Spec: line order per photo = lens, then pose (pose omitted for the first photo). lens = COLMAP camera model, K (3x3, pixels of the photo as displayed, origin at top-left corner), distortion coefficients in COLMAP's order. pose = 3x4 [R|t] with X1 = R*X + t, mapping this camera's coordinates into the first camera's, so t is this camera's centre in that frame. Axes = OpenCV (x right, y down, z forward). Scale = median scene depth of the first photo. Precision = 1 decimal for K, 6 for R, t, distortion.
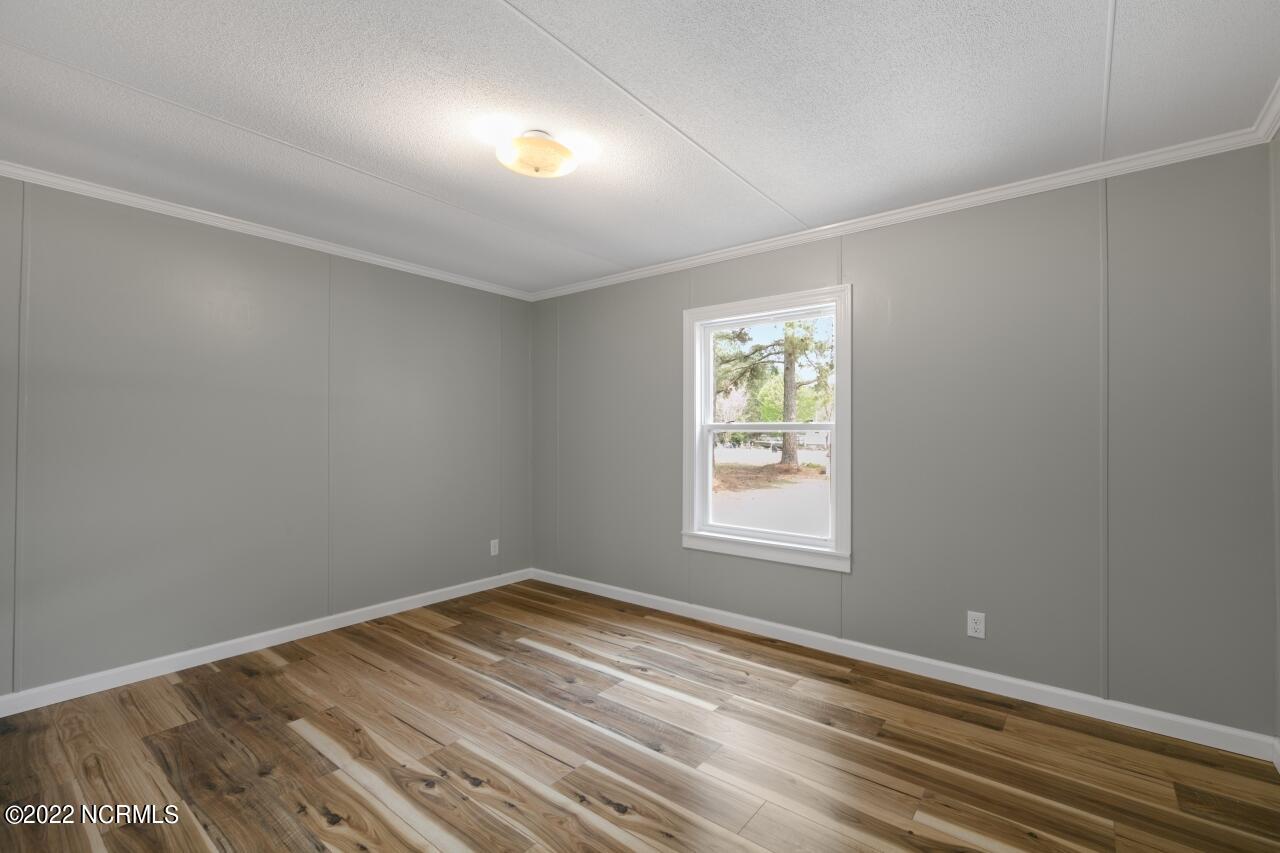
lens RADIAL K [[567.7, 0, 649.2], [0, 567.7, 431.3], [0, 0, 1]] dist [-0.009928, 0.000394]
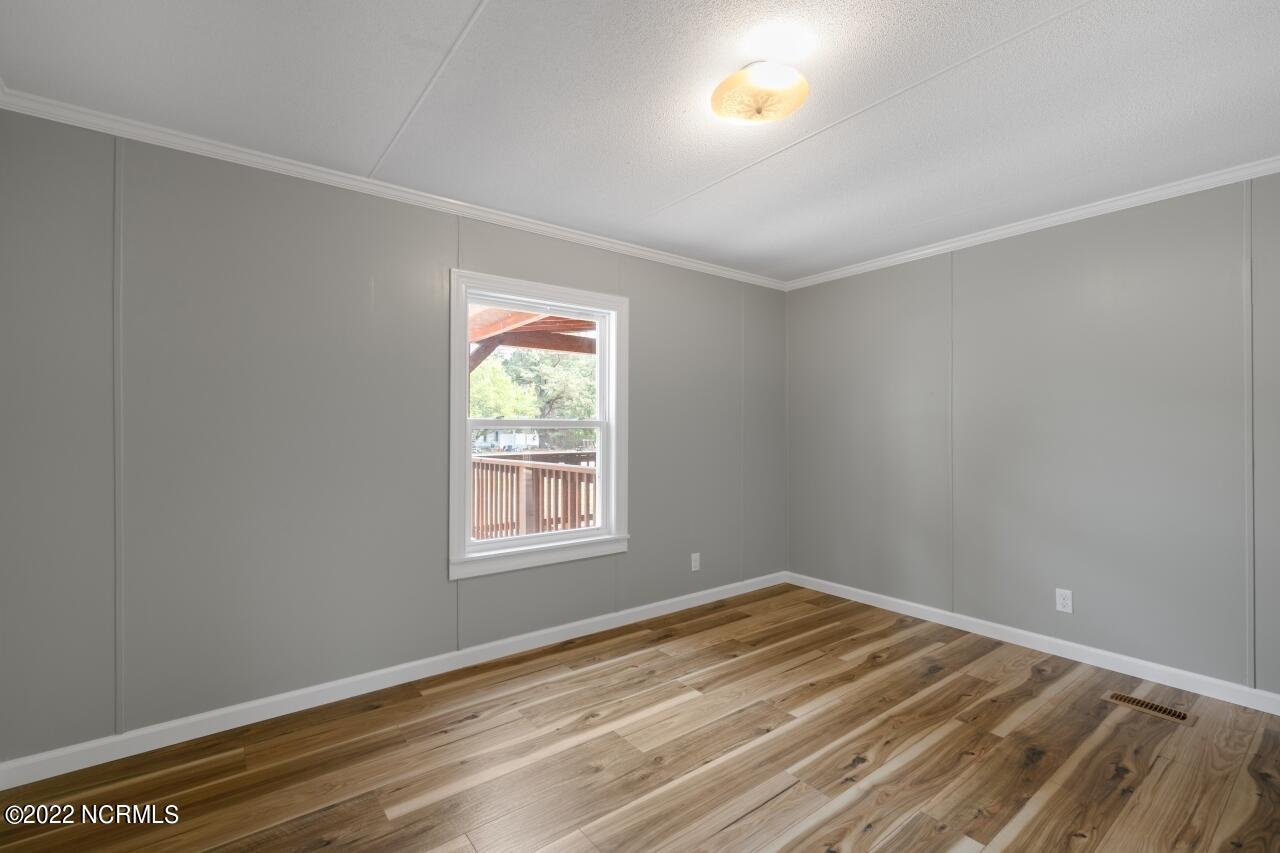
lens RADIAL K [[567.7, 0, 645.5], [0, 567.7, 433.2], [0, 0, 1]] dist [-0.009928, 0.000394]
pose [[0.245195, -0.014239, 0.969369, -0.825829], [0.008869, 0.999883, 0.012444, -0.001508], [-0.969433, 0.005547, 0.245293, 0.756641]]
